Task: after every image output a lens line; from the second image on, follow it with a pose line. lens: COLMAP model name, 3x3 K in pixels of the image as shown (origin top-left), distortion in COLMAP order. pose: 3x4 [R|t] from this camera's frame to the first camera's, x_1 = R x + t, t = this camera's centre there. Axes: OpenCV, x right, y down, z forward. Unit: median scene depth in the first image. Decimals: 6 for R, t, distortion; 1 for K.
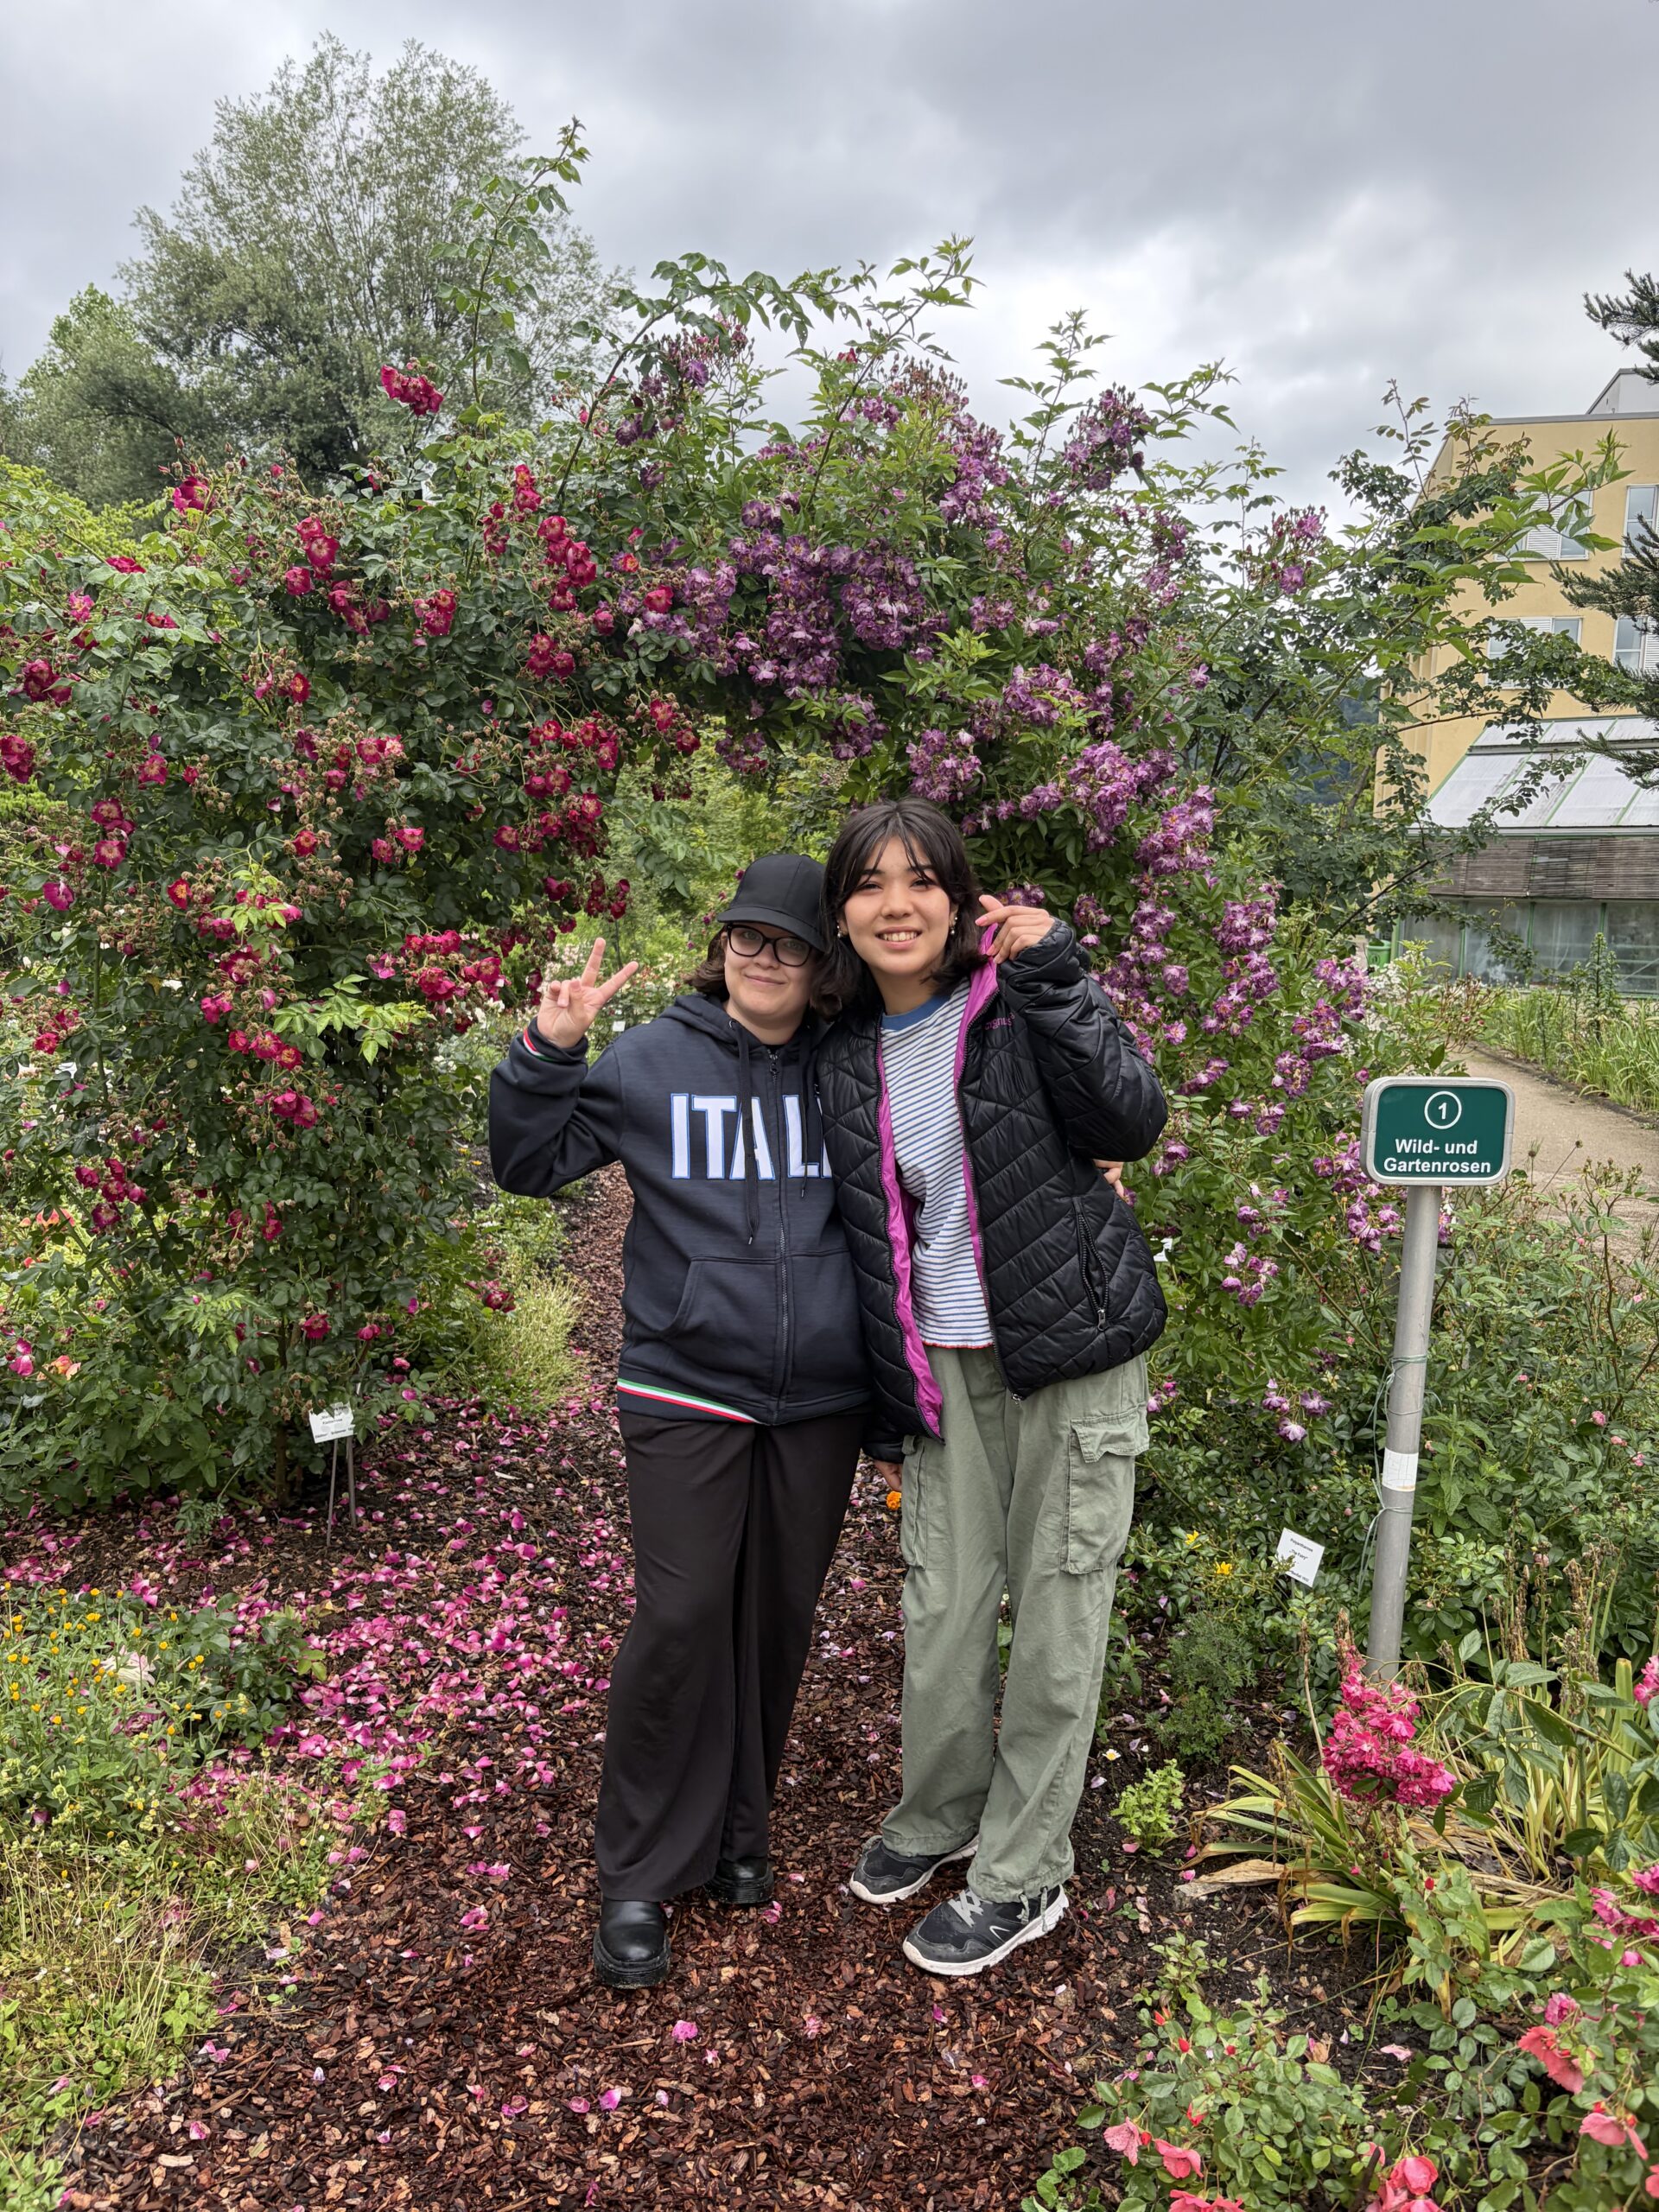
lens RADIAL K [[1647.8, 0, 829.5], [0, 1647.8, 1106.0], [0, 0, 1]] dist [0.012707, -0.006418]
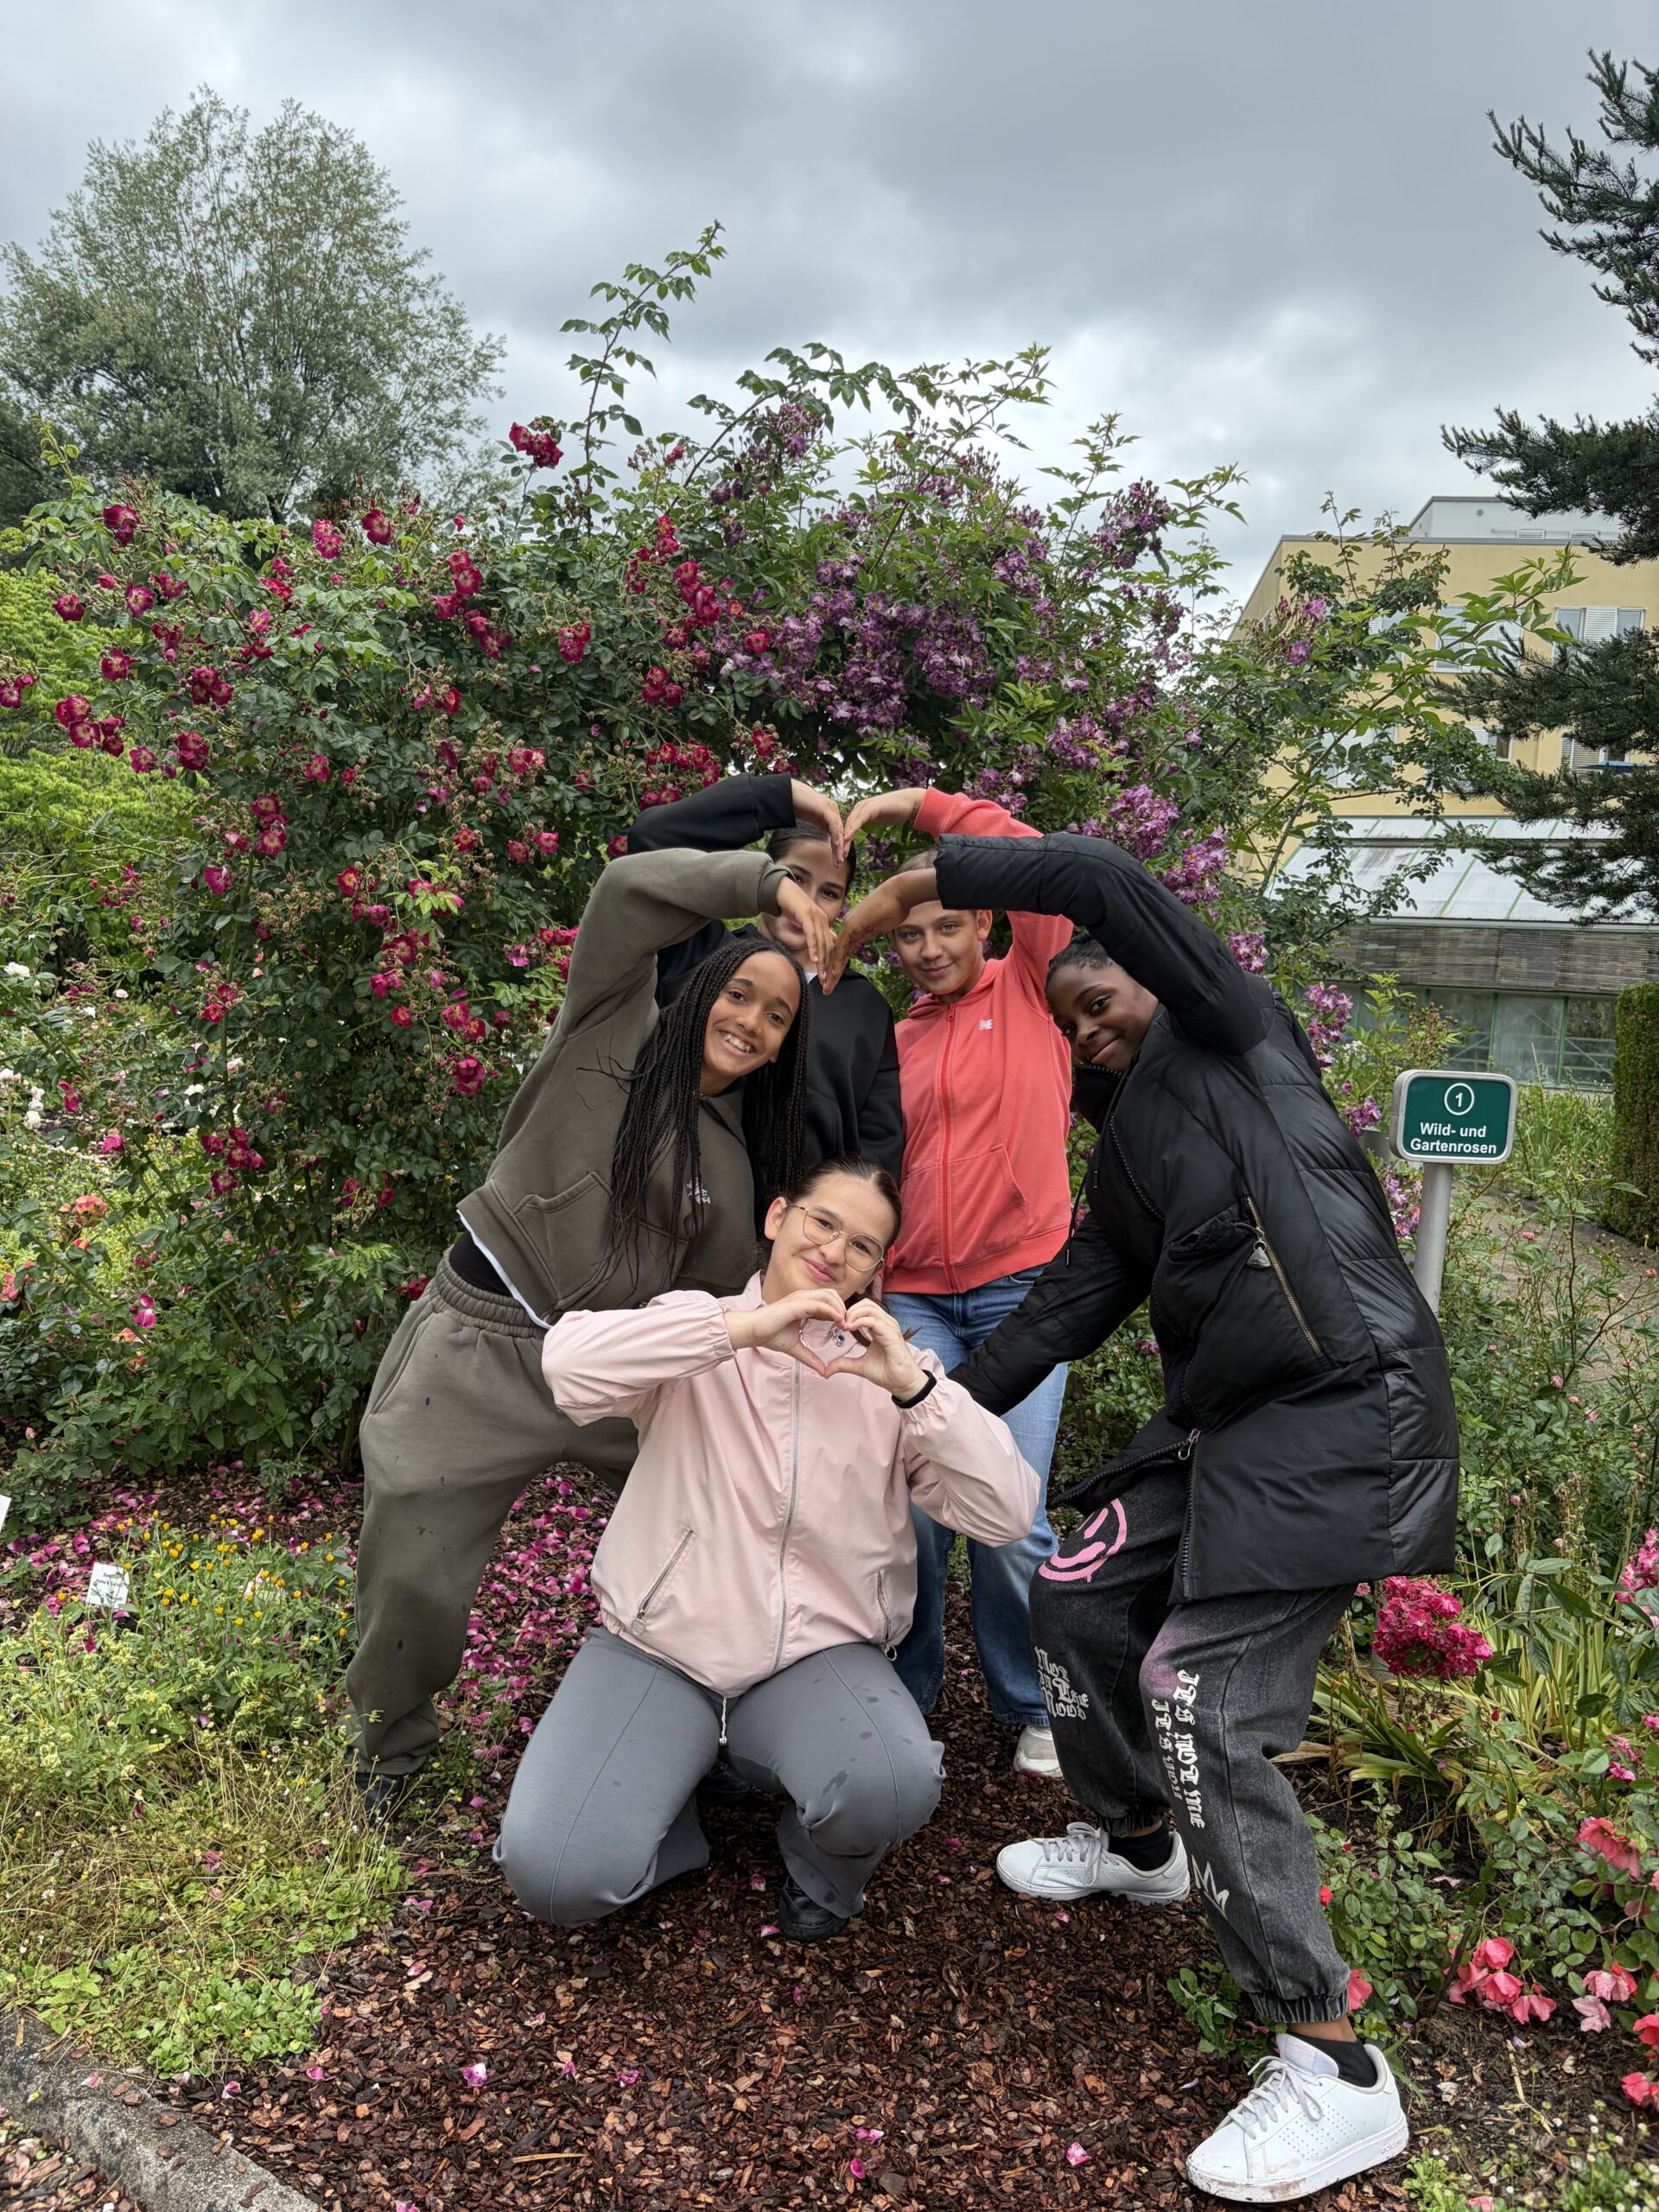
lens RADIAL K [[1628.9, 0, 829.5], [0, 1628.9, 1106.0], [0, 0, 1]] dist [0.014369, -0.004418]
pose [[0.995317, 0.026172, 0.093058, -0.140014], [-0.022522, 0.998943, -0.040063, 0.048487], [-0.094008, 0.037779, 0.994854, -0.090522]]
